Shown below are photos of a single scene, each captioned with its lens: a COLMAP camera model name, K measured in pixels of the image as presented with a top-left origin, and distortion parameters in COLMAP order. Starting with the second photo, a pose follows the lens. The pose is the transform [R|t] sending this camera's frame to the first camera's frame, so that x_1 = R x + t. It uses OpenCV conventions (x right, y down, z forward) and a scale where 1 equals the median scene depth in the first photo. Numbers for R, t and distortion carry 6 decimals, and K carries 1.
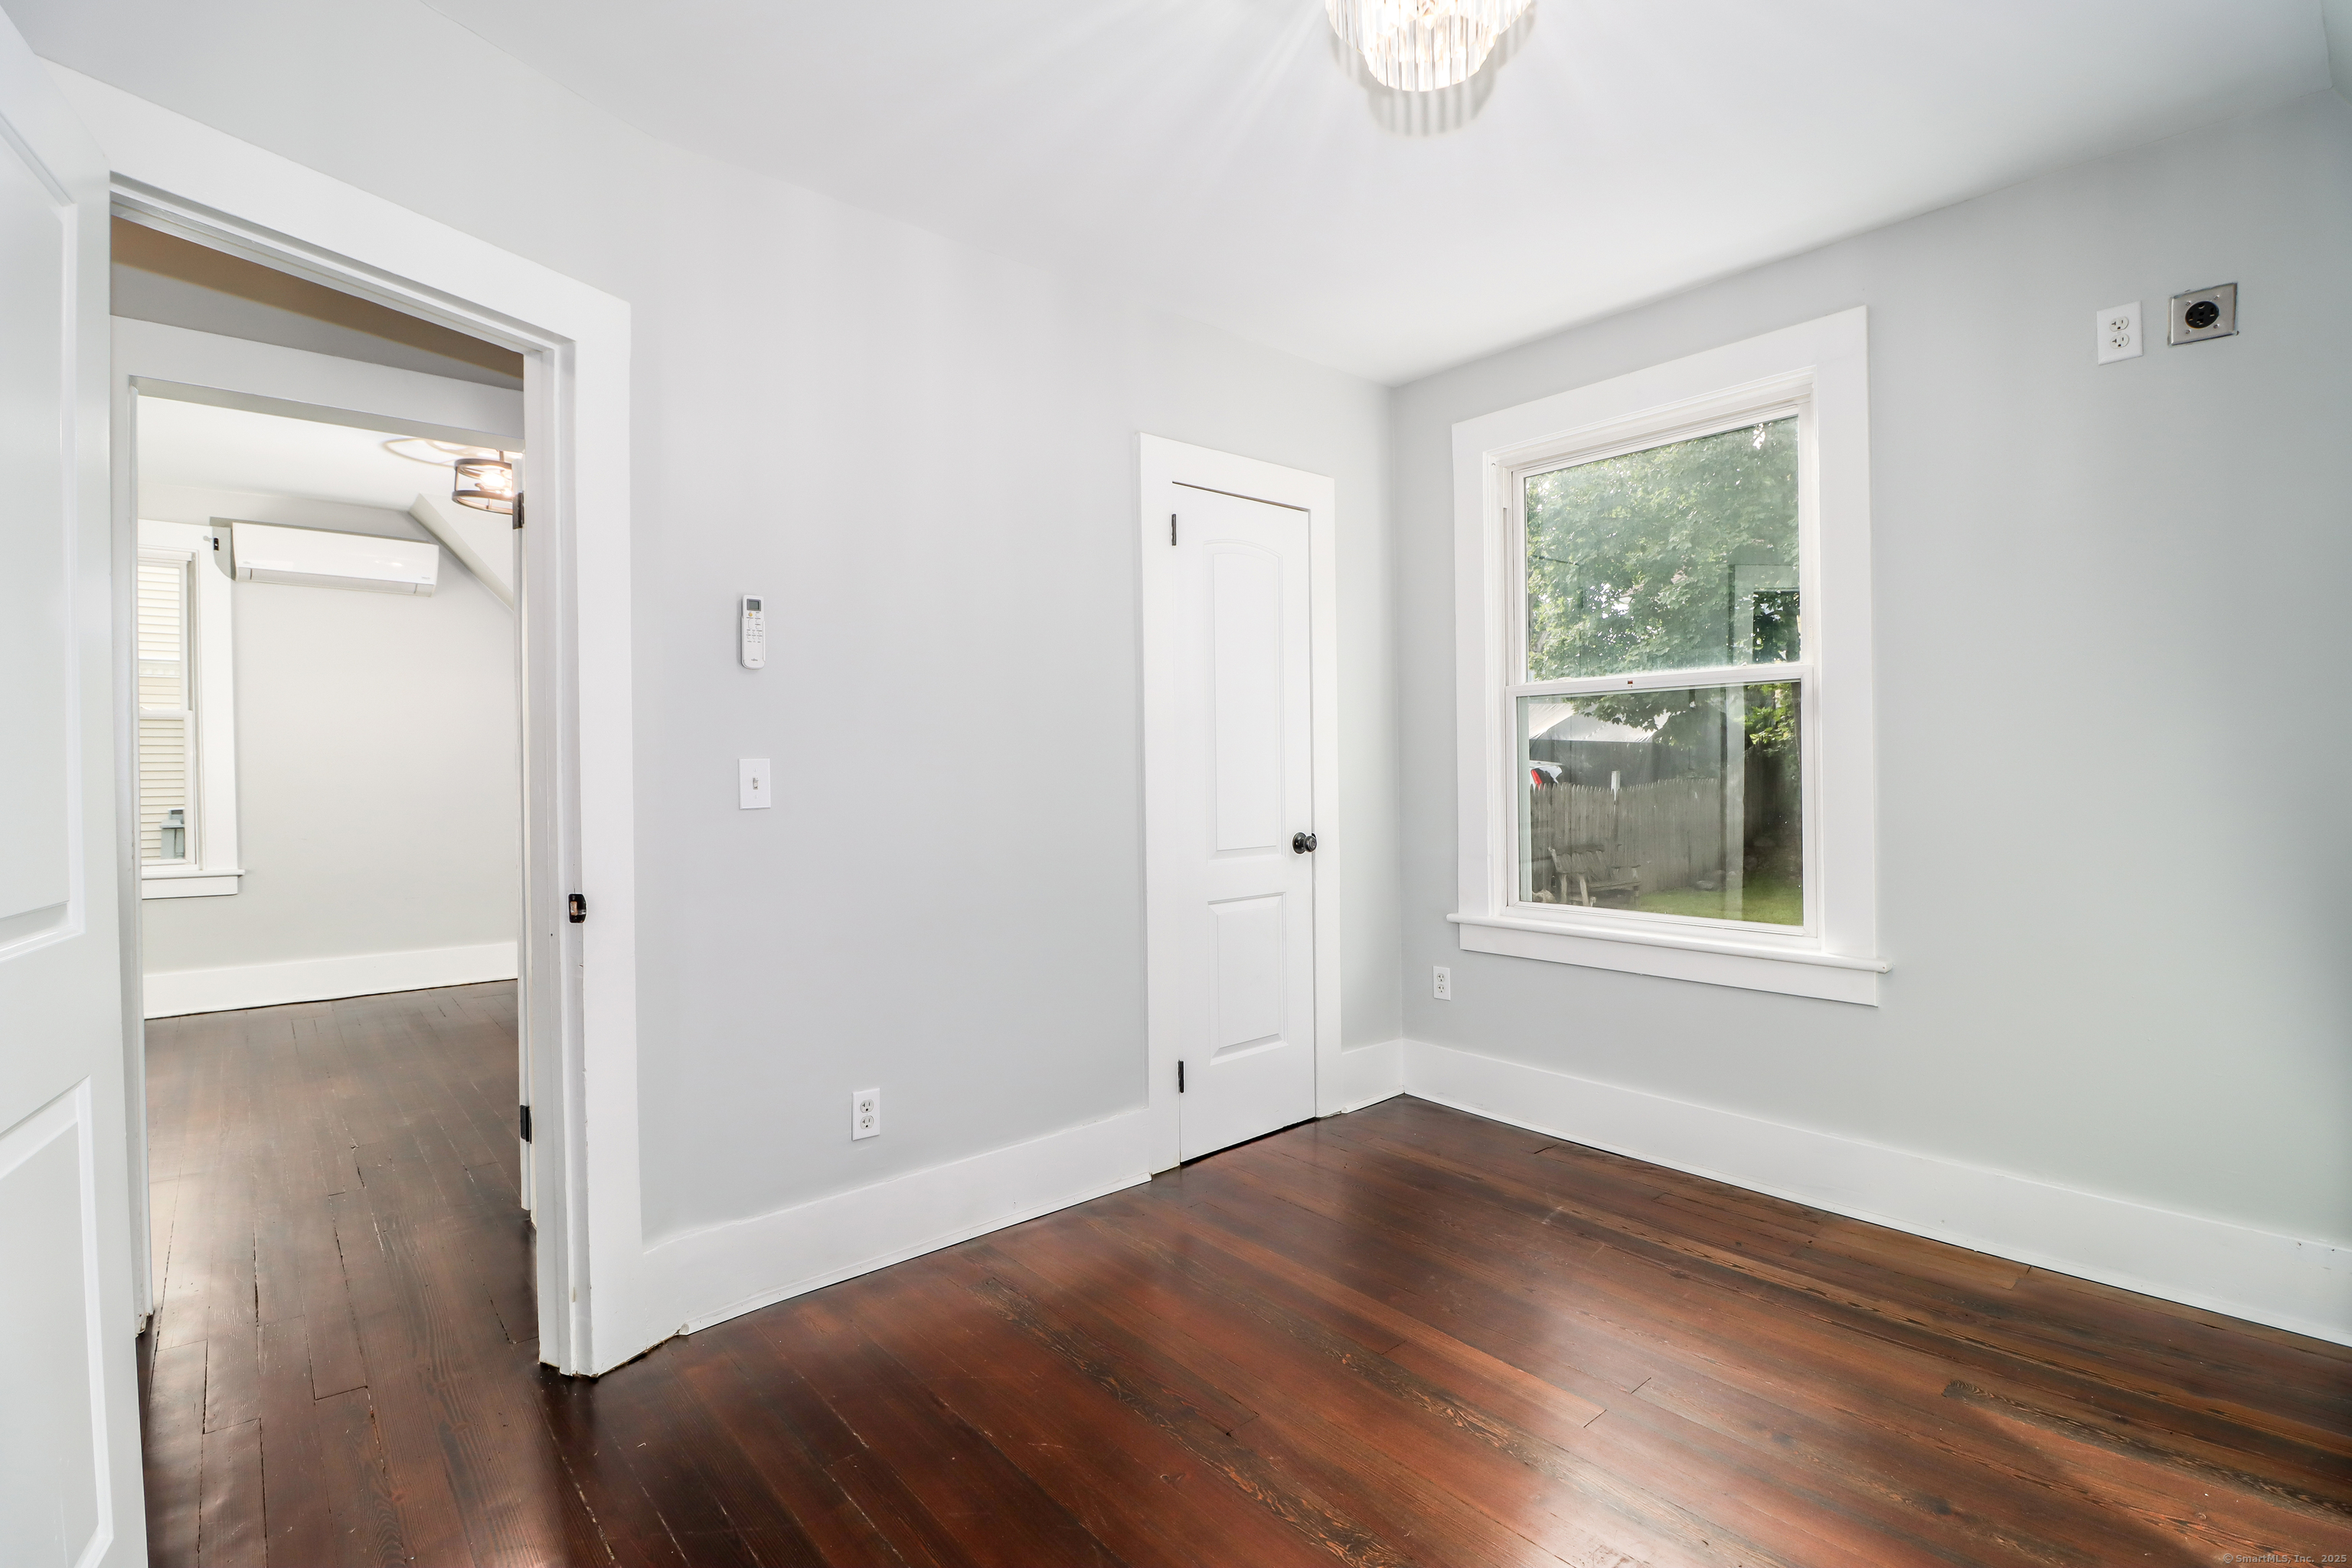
lens RADIAL K [[1091.6, 0, 1175.9], [0, 1091.6, 774.1], [0, 0, 1]] dist [-0.001027, -0.011643]
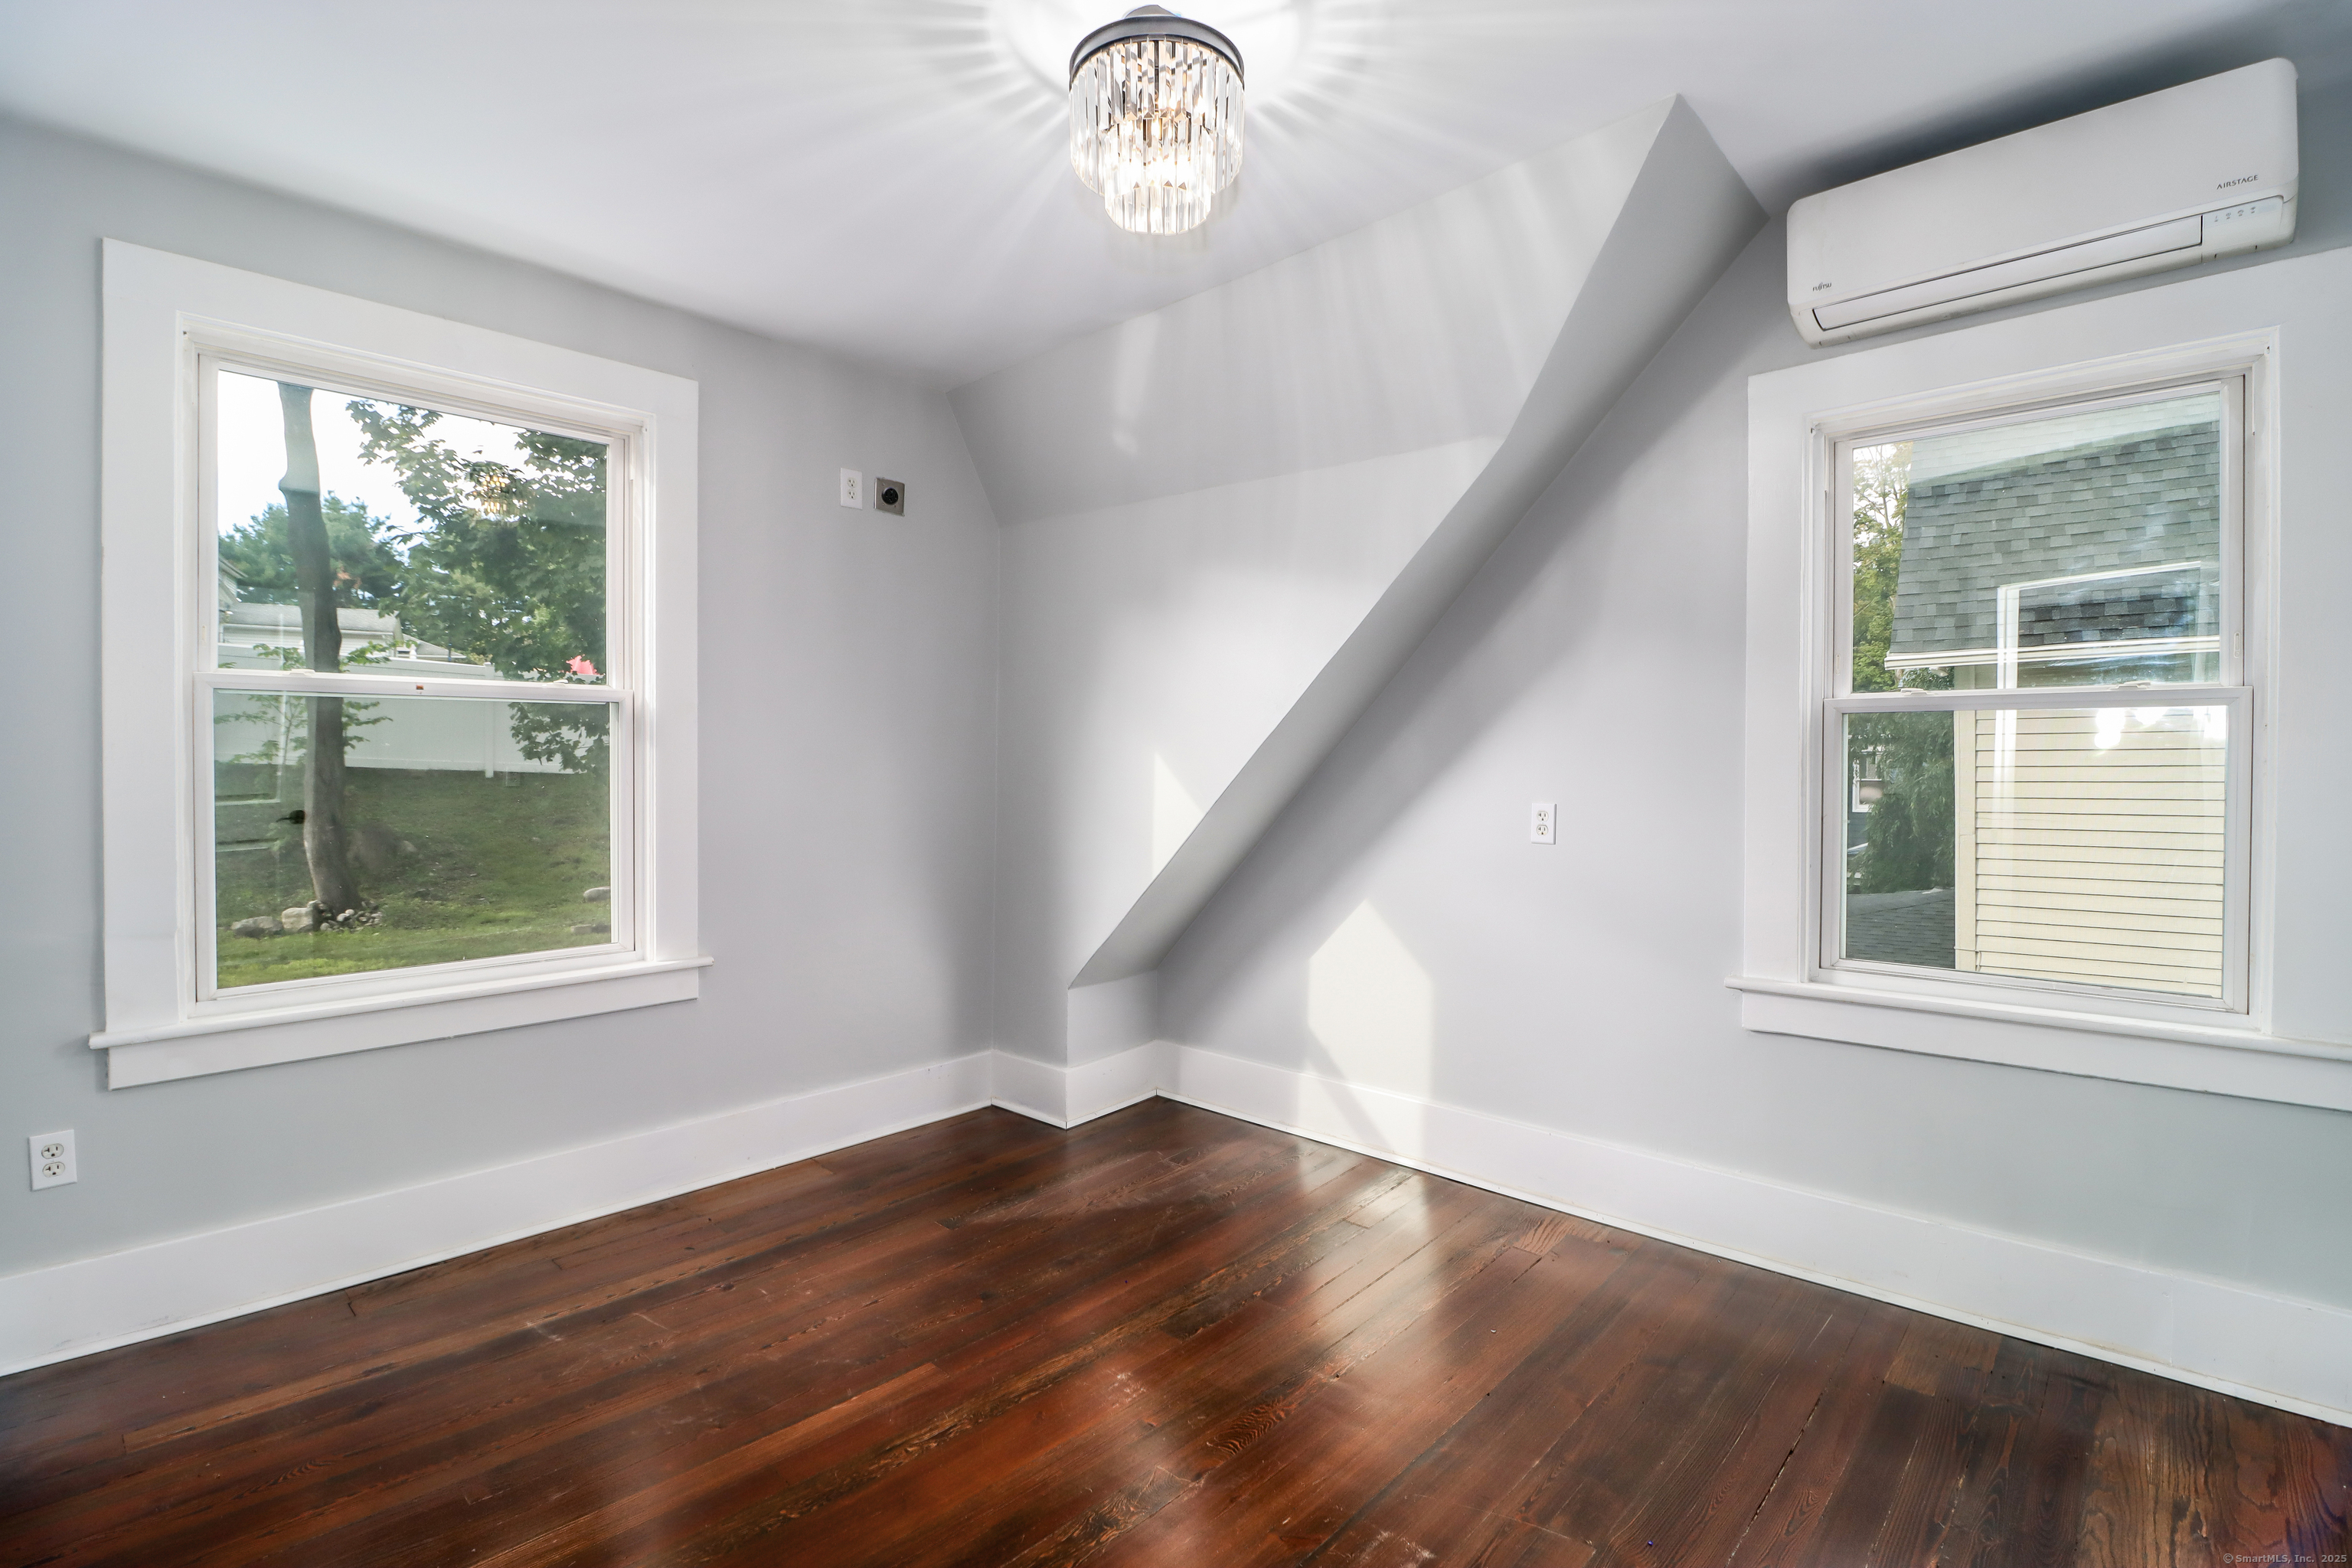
lens RADIAL K [[1091.6, 0, 1175.9], [0, 1091.6, 774.1], [0, 0, 1]] dist [-0.001027, -0.011643]
pose [[-0.106947, 0.001804, 0.994263, -0.562604], [0.009888, 0.999951, -0.000750, -0.015775], [-0.994216, 0.009751, -0.106959, 0.641726]]
